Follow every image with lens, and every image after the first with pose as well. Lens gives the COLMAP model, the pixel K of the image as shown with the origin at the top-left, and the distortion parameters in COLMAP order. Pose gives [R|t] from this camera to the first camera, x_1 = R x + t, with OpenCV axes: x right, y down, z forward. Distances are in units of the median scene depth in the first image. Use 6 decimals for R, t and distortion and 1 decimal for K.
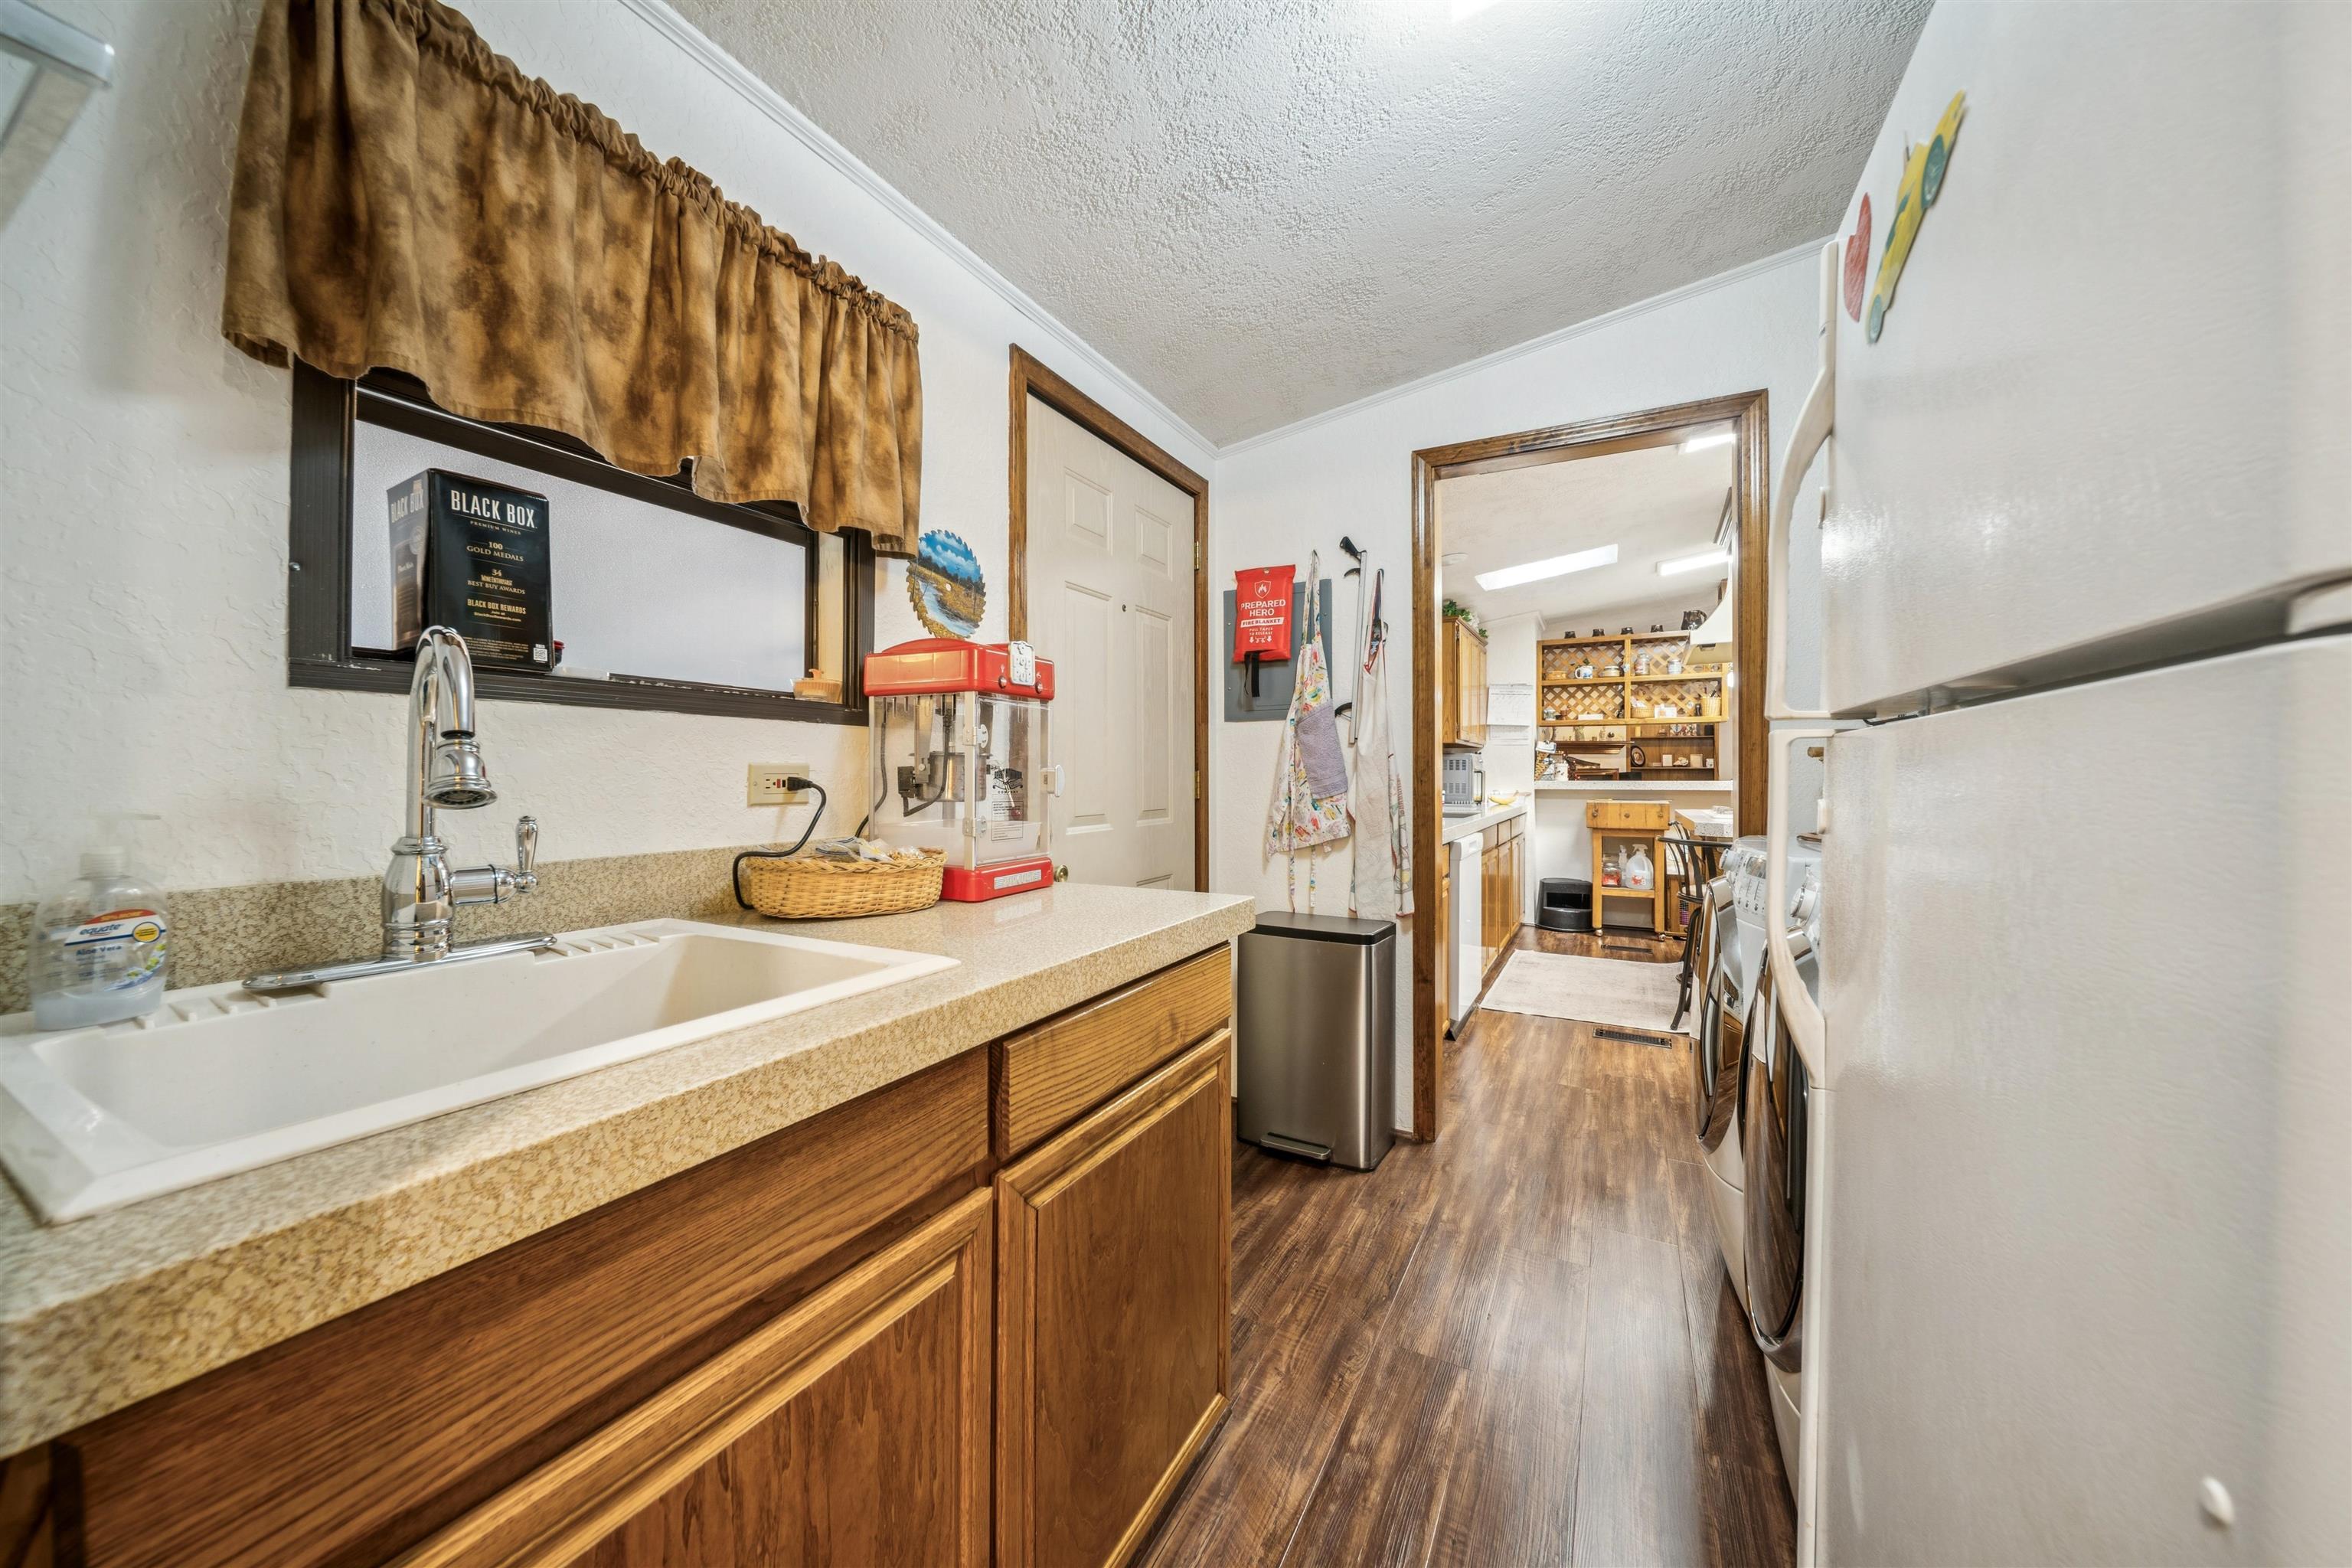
lens RADIAL K [[839.5, 0, 1150.8], [0, 839.5, 785.4], [0, 0, 1]] dist [-0.002104, -0.000118]
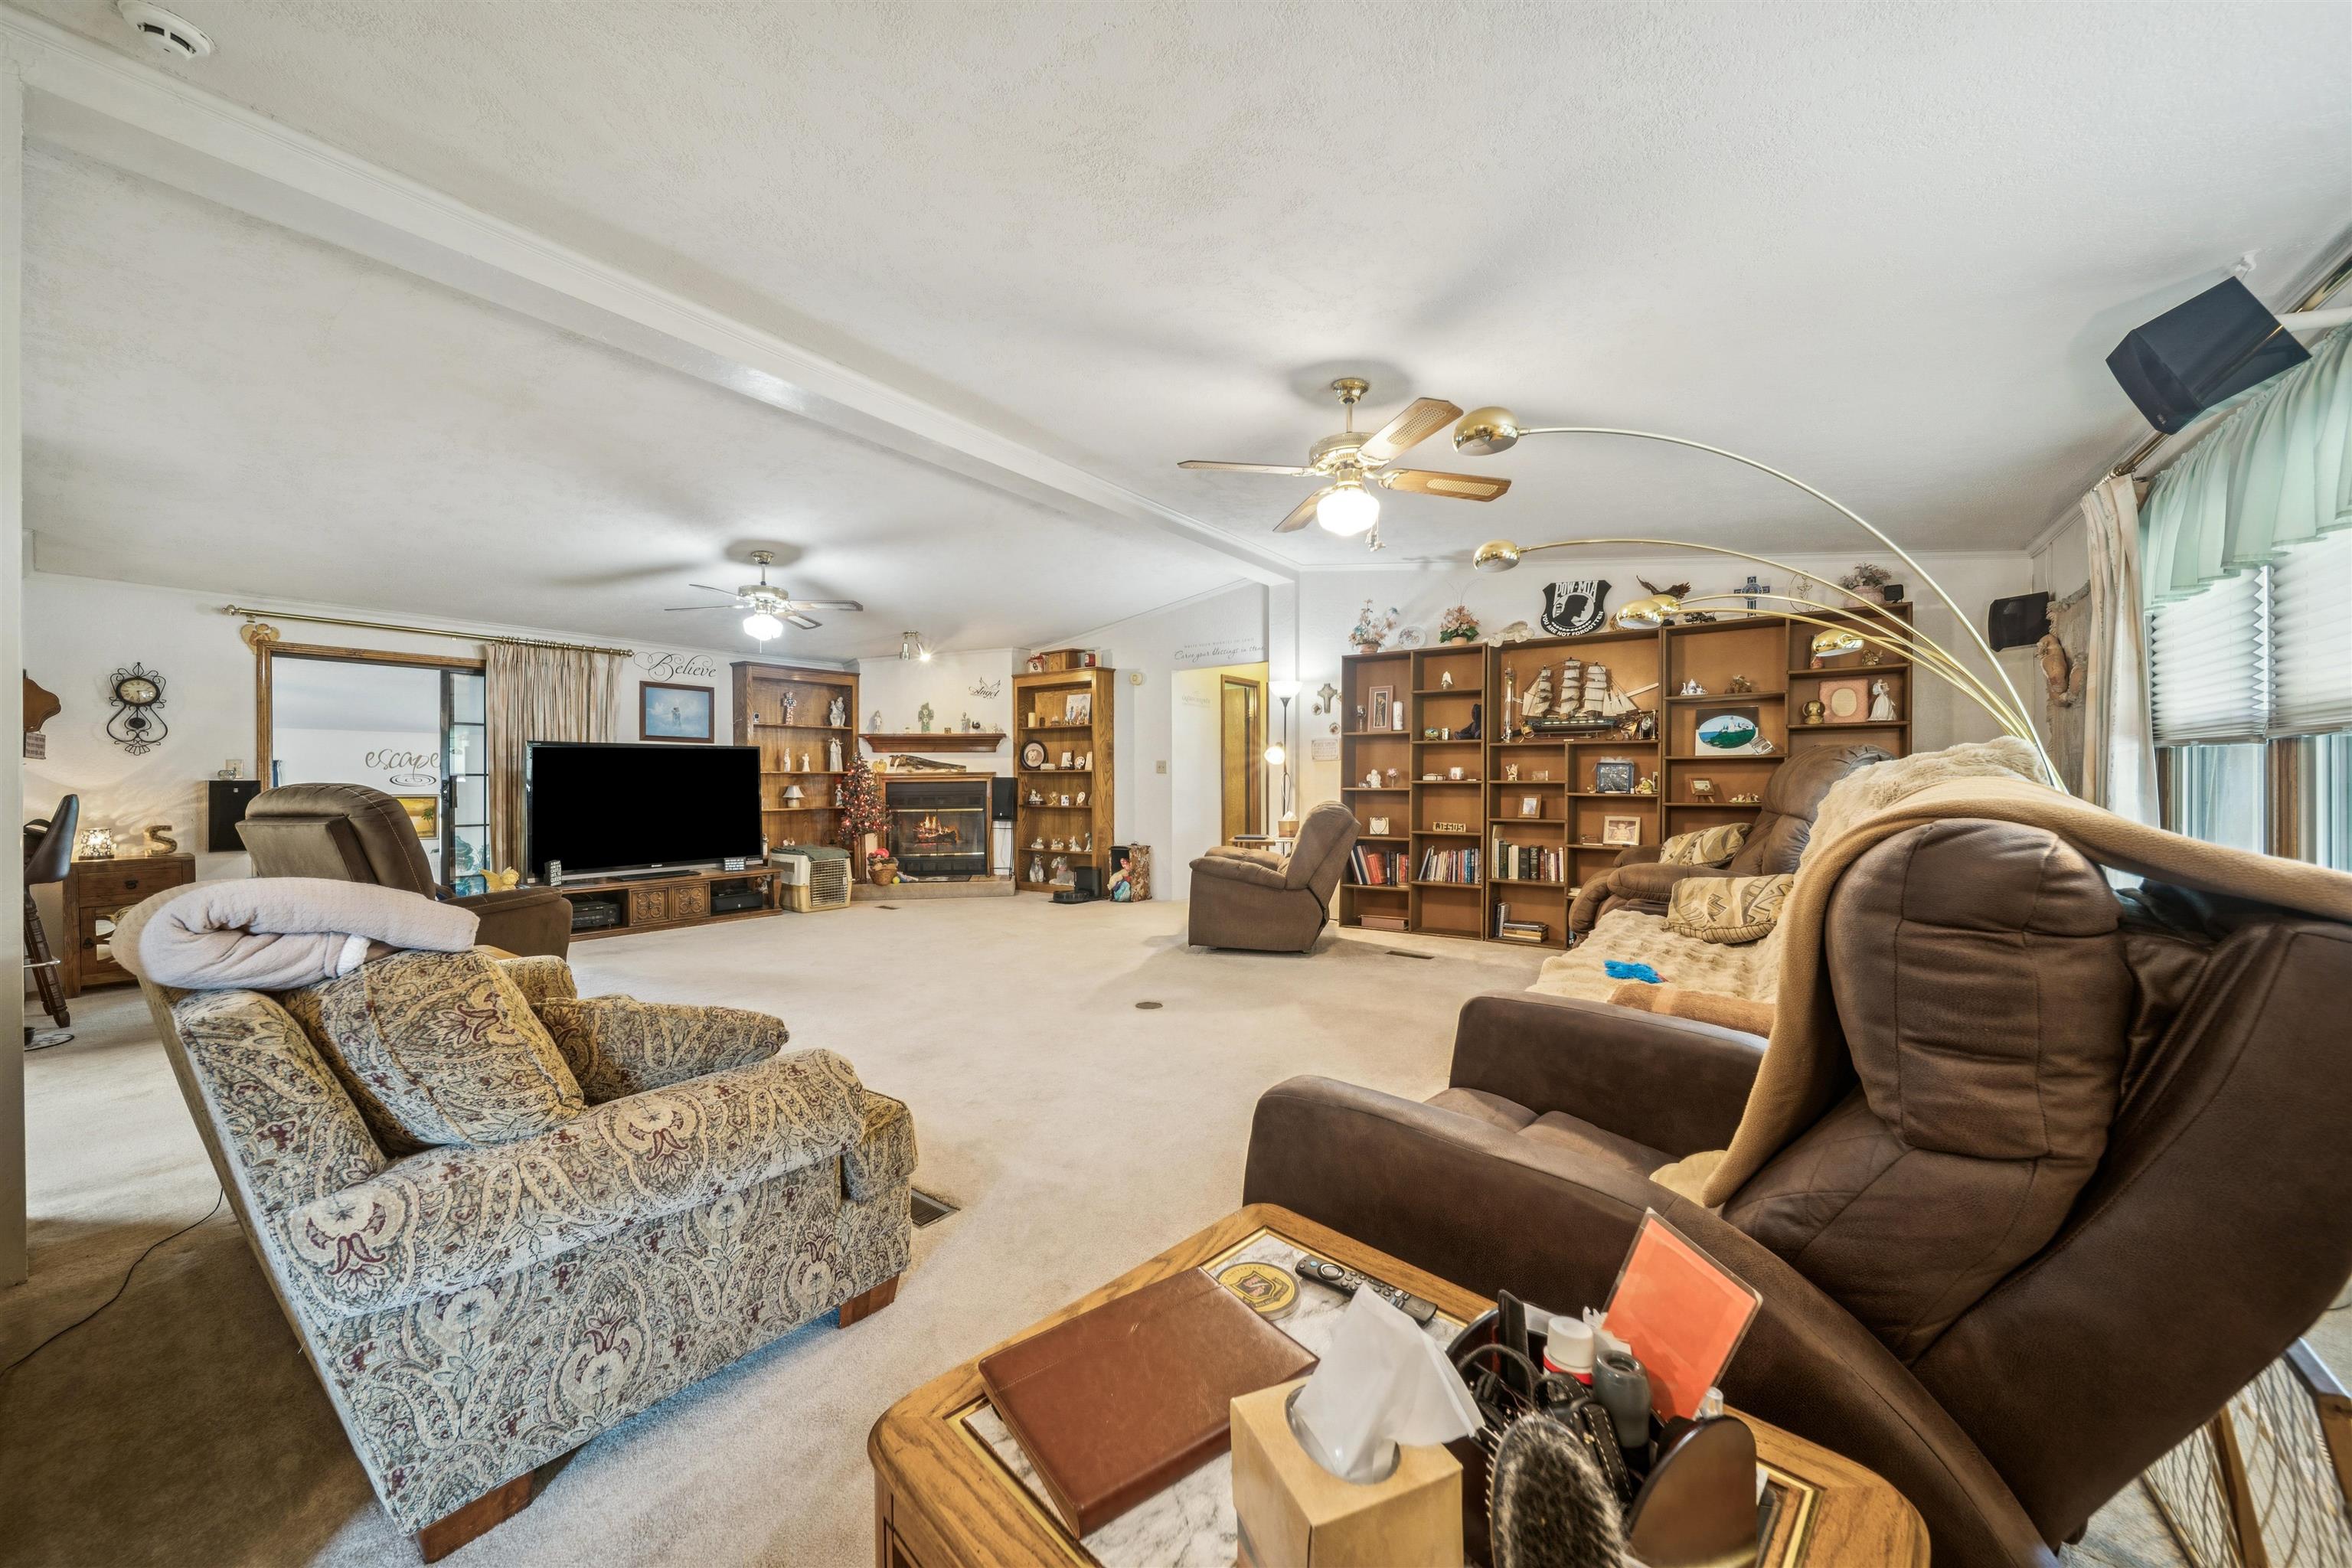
lens RADIAL K [[839.5, 0, 1150.8], [0, 839.5, 785.4], [0, 0, 1]] dist [-0.002104, -0.000118]
pose [[0.989836, 0.000205, -0.142217, 1.434928], [-0.001128, 0.999979, -0.006404, -0.009641], [0.142212, 0.006499, 0.989815, 0.590361]]
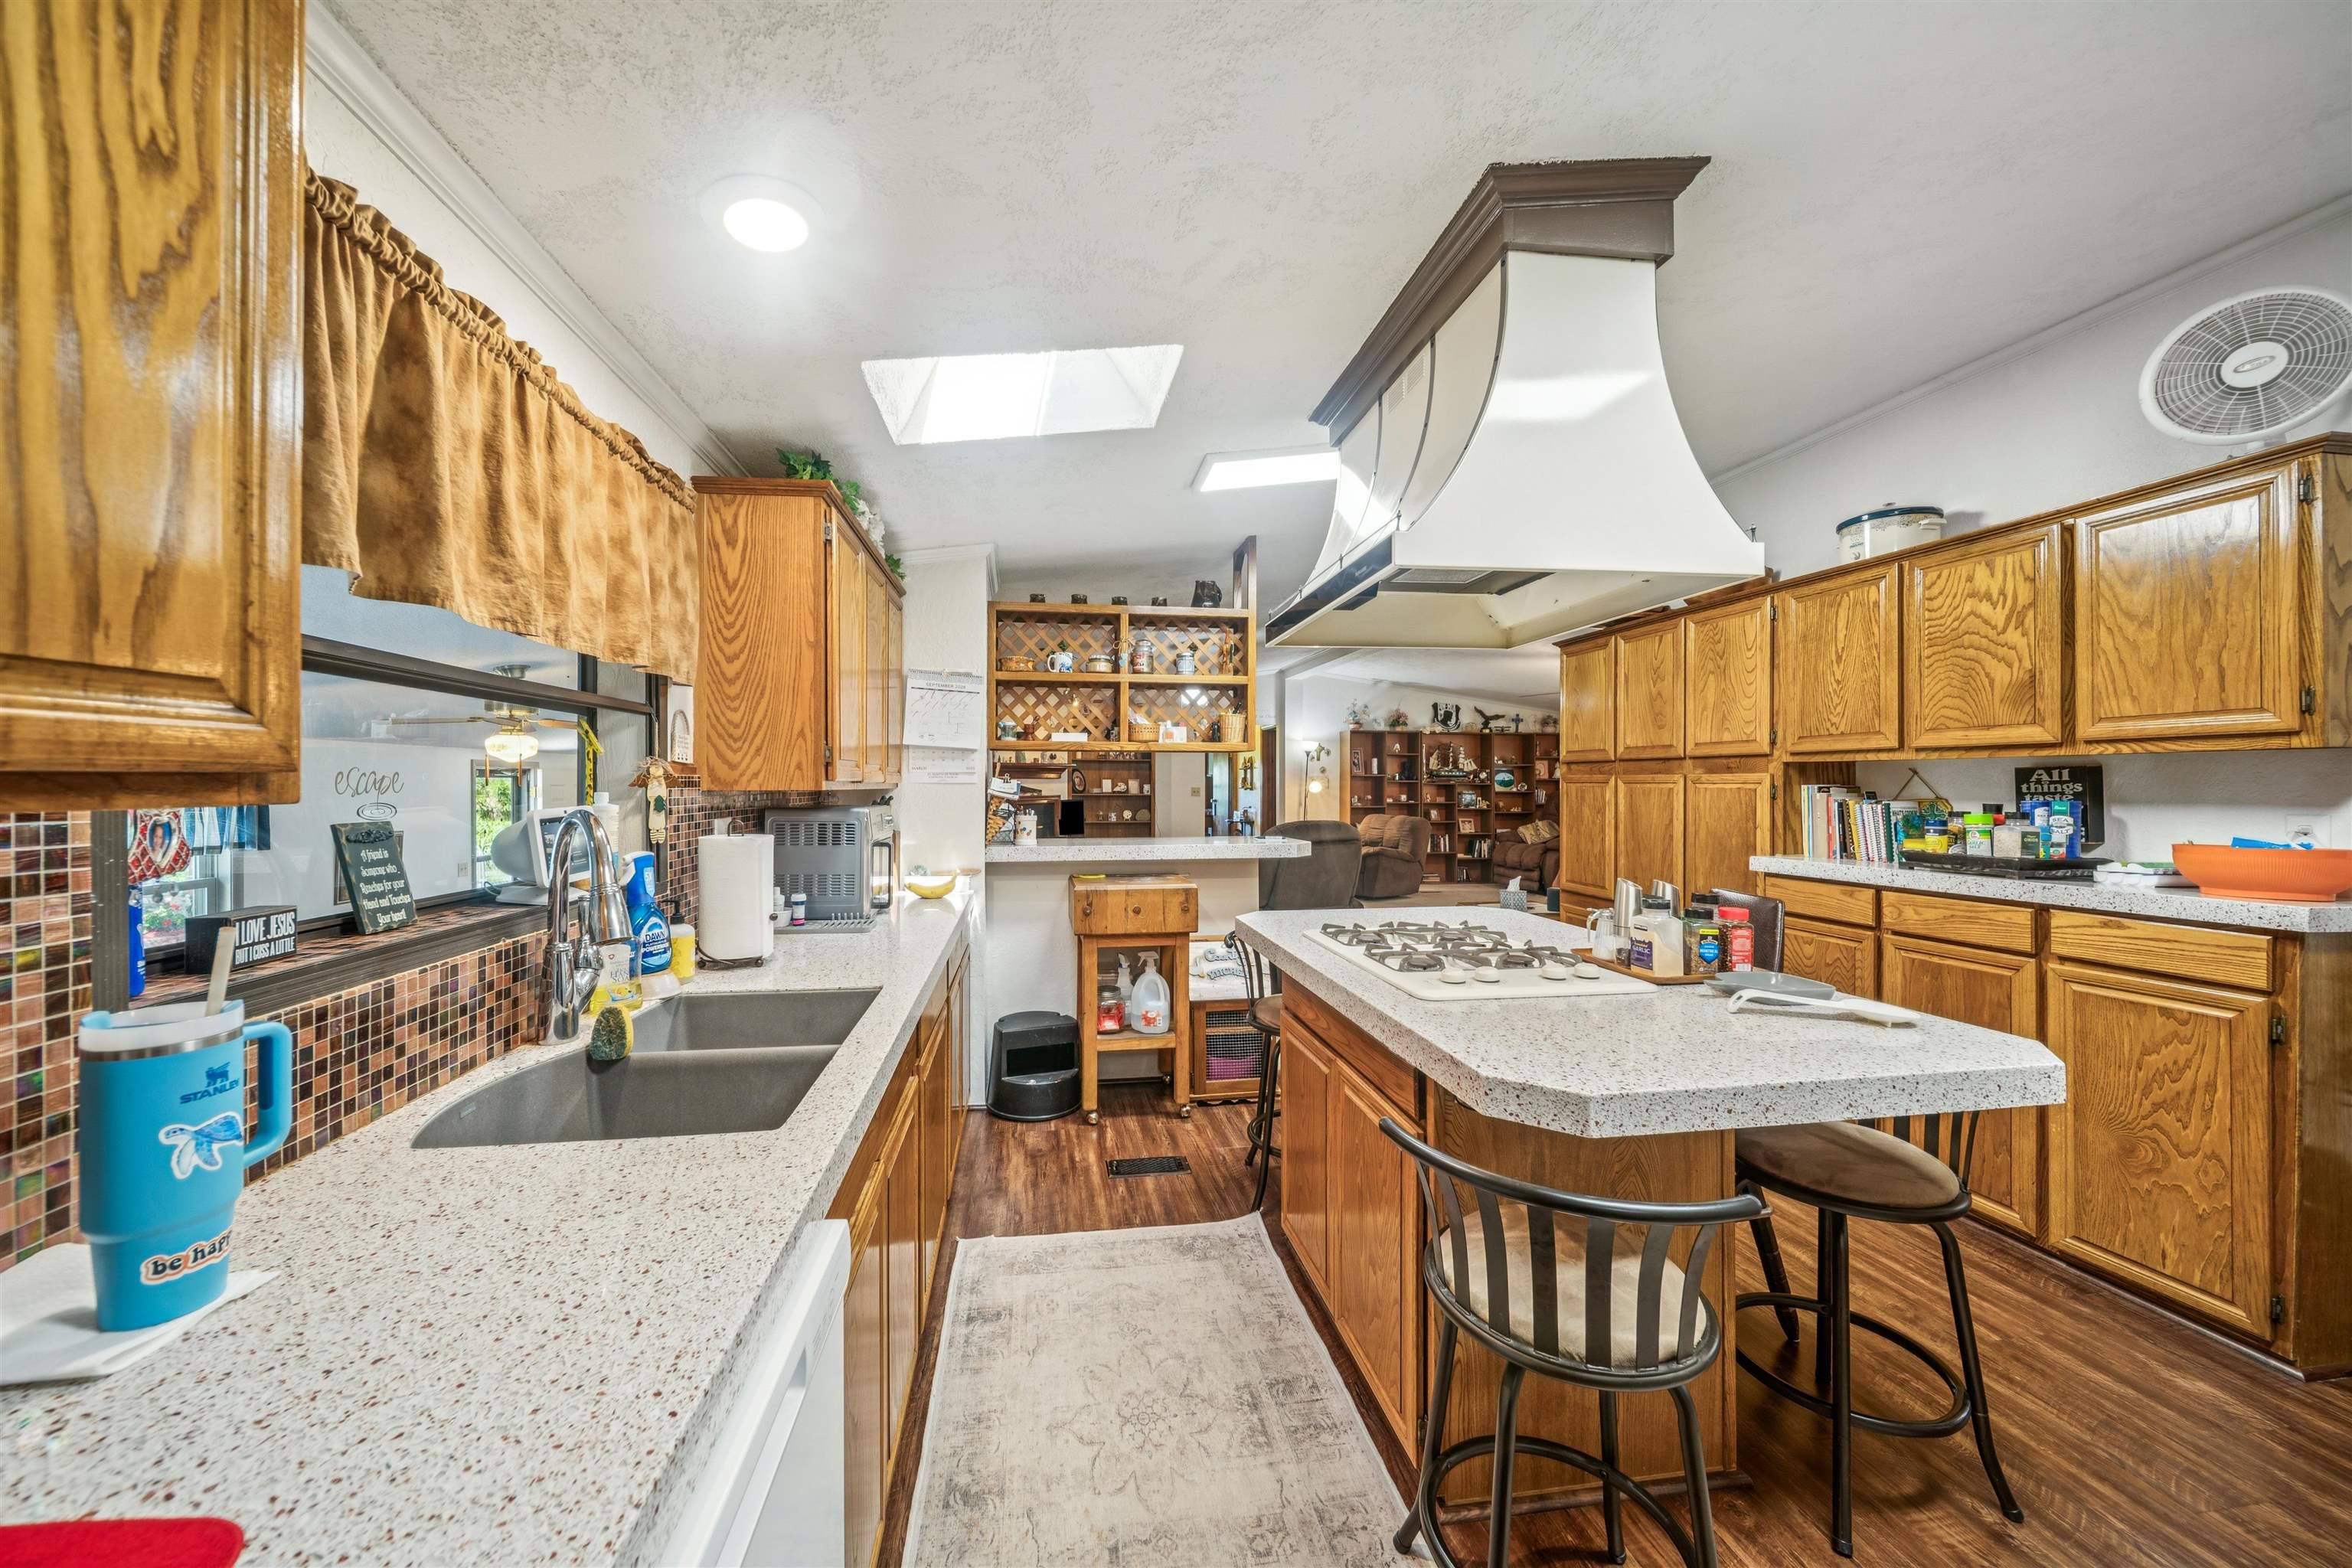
lens RADIAL K [[839.5, 0, 1150.8], [0, 839.5, 785.4], [0, 0, 1]] dist [-0.002104, -0.000118]
pose [[0.792826, 0.001417, 0.609447, 0.205279], [0.004620, 0.999955, -0.008336, -0.042177], [-0.609431, 0.009424, 0.792783, 0.492445]]
